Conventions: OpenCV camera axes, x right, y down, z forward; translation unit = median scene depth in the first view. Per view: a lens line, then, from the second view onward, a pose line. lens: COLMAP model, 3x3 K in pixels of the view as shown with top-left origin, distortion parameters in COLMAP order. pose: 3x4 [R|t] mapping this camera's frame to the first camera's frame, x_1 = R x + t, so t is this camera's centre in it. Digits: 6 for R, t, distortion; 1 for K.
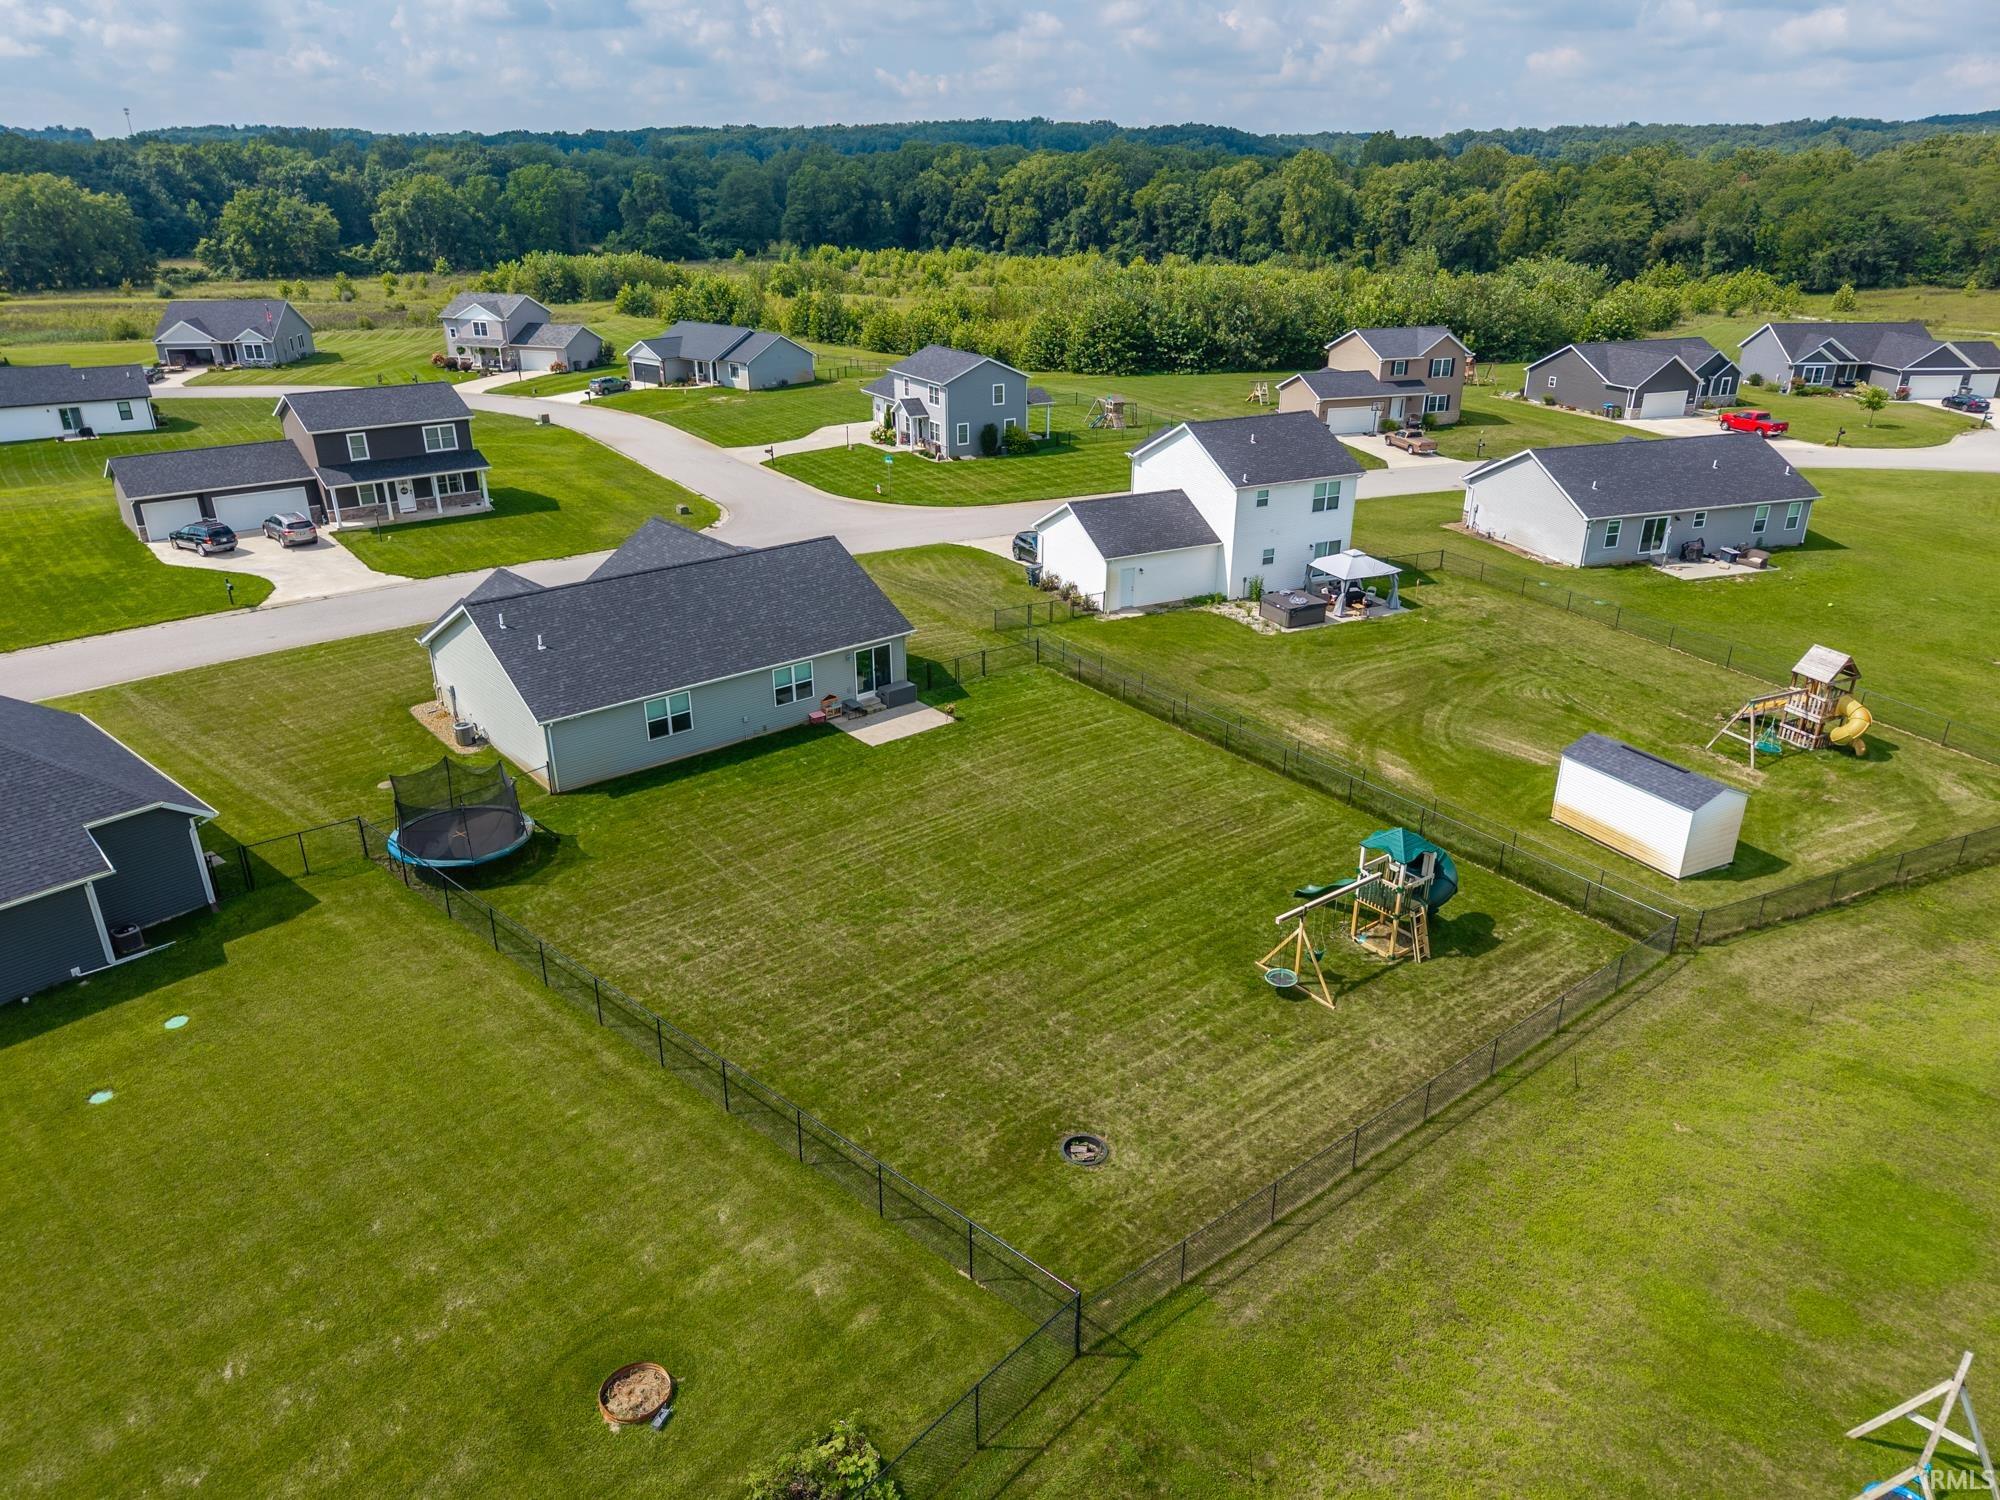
lens RADIAL K [[1329.5, 0, 1007.1], [0, 1329.5, 758.1], [0, 0, 1]] dist [0.035191, -0.027572]
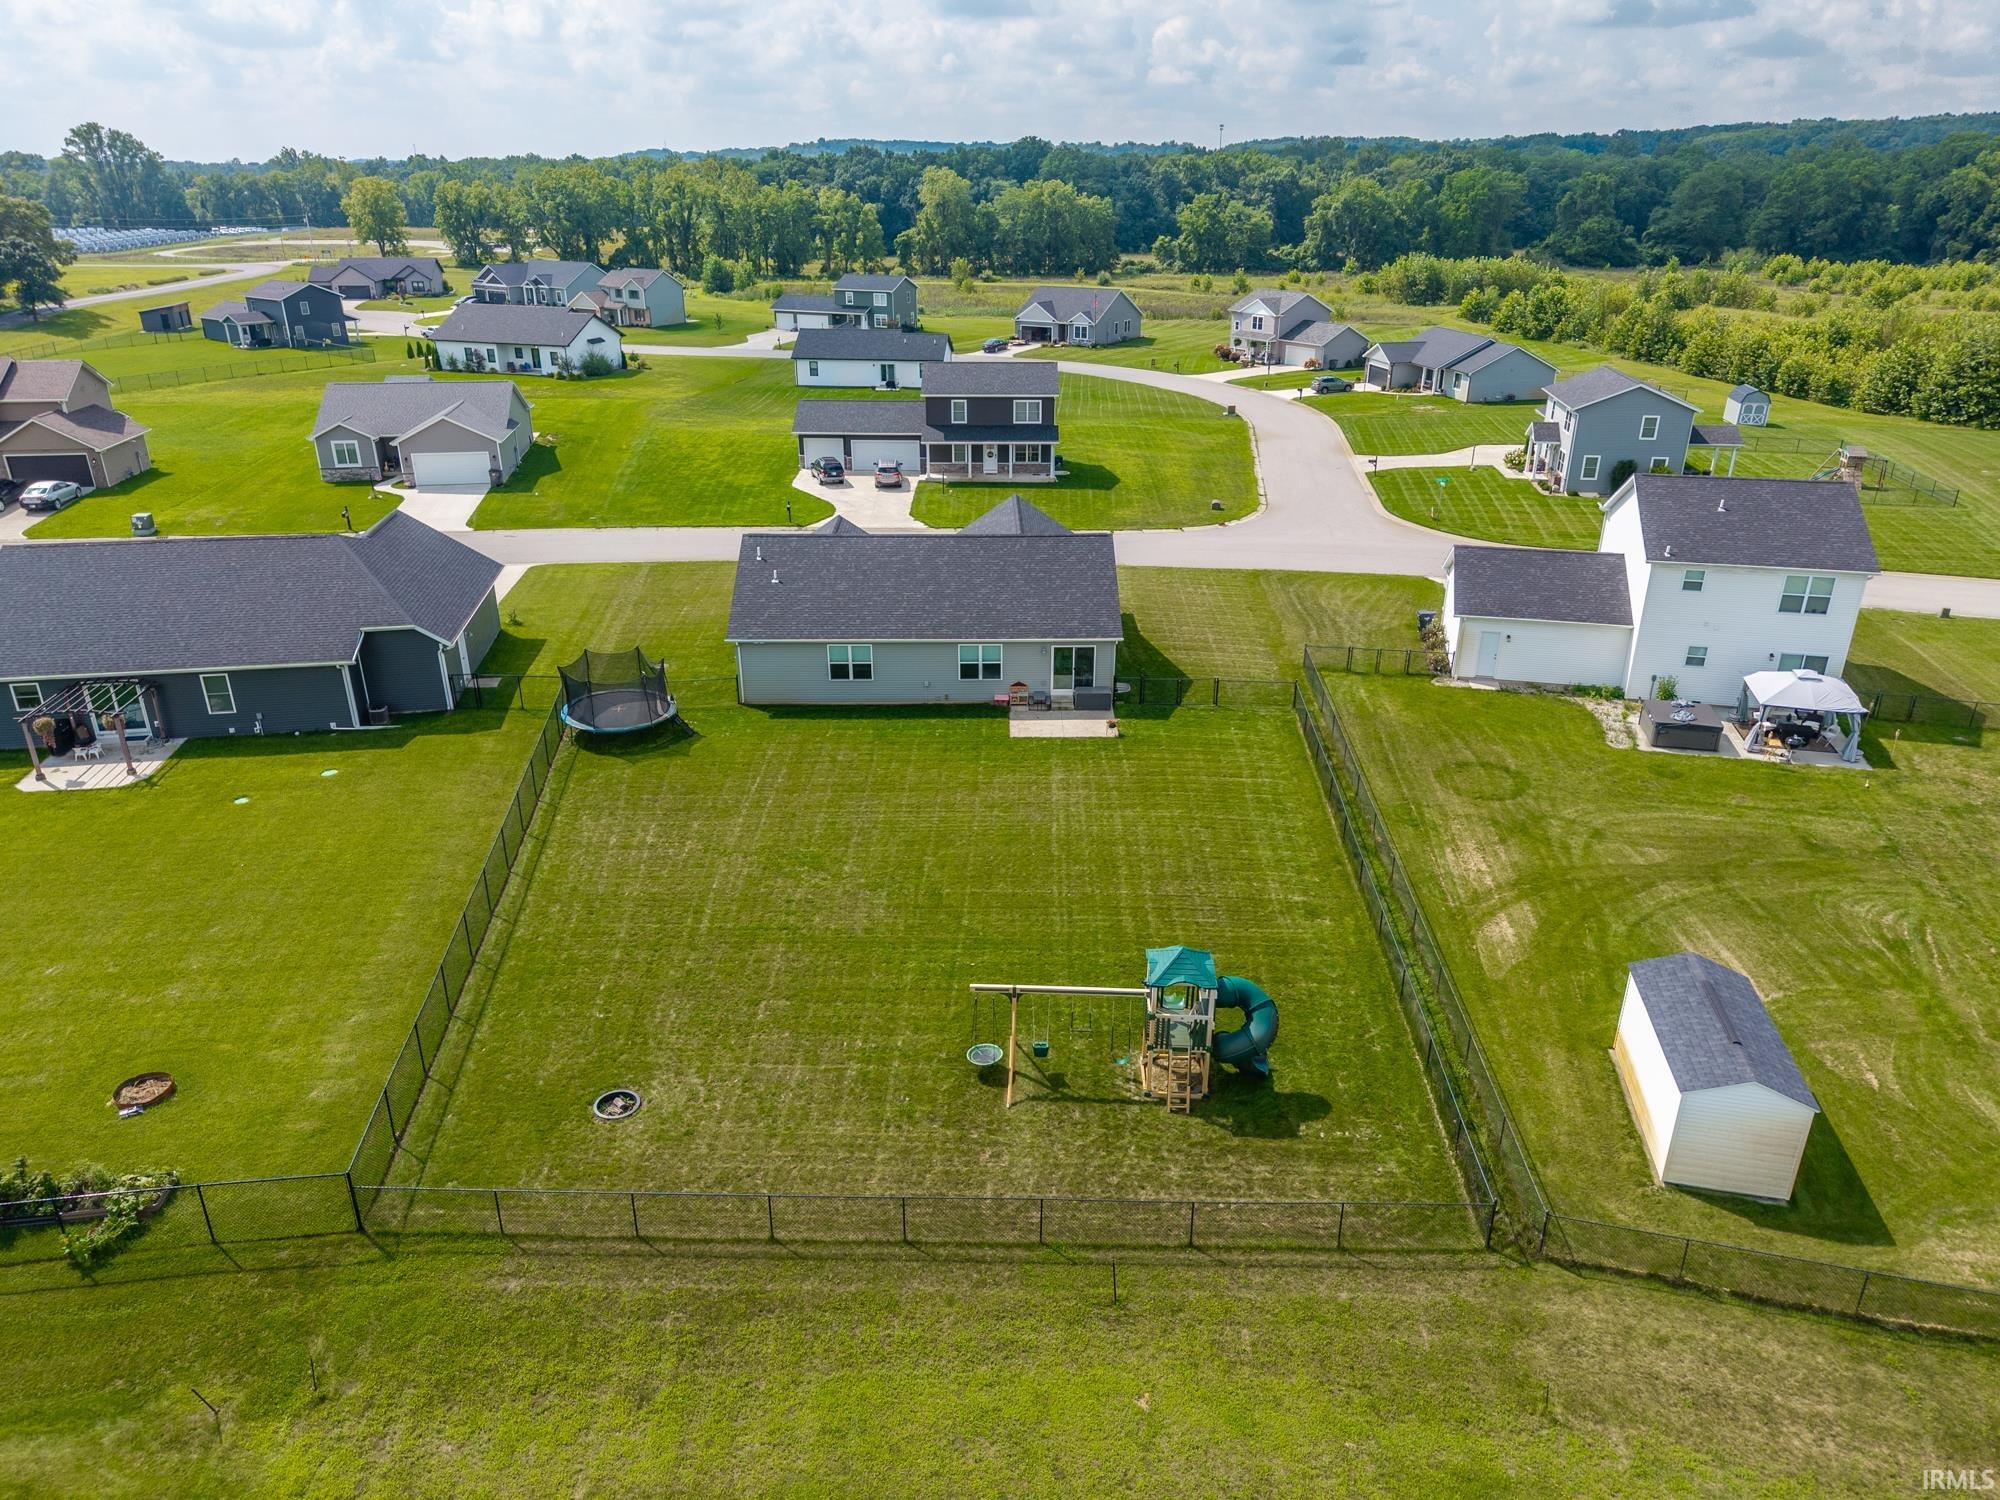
lens RADIAL K [[1328.2, 0, 1003.6], [0, 1328.2, 749.9], [0, 0, 1]] dist [0.046982, -0.031625]
pose [[0.769509, 0.250127, -0.587617, 0.229482], [-0.255052, 0.963912, 0.076301, -0.035093], [0.585496, 0.091158, 0.805534, 0.086725]]
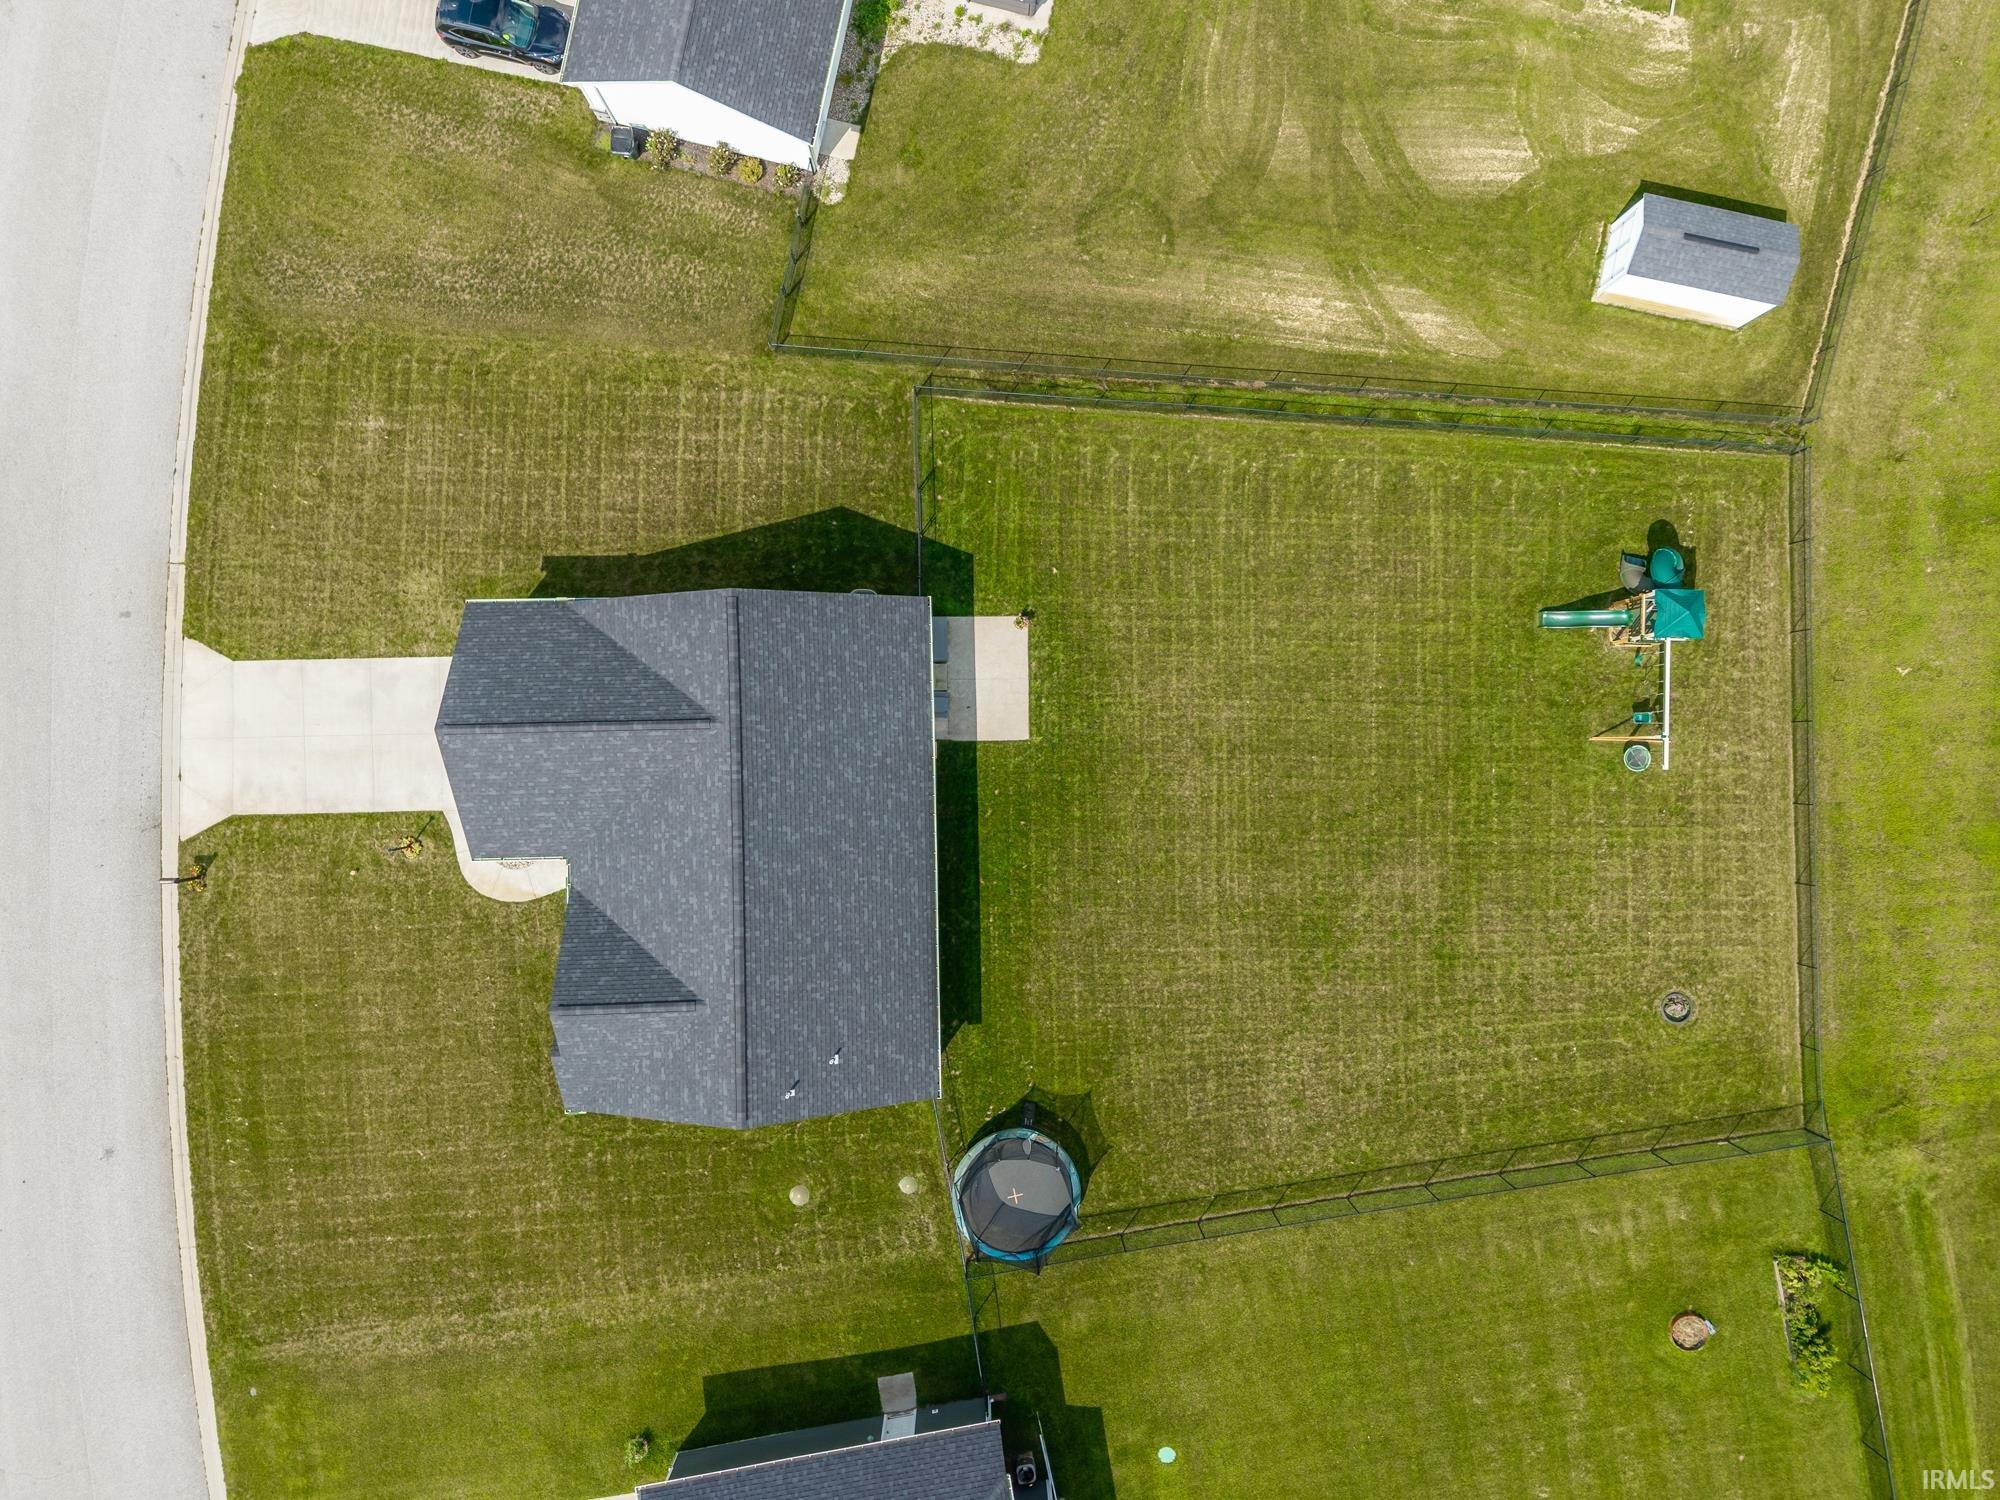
lens RADIAL K [[1328.2, 0, 1003.6], [0, 1328.2, 749.9], [0, 0, 1]] dist [0.046982, -0.031625]
pose [[0.637024, -0.770807, 0.007534, -0.058856], [0.297627, 0.254963, 0.920007, -0.390003], [-0.711069, -0.583824, 0.391830, 0.309353]]
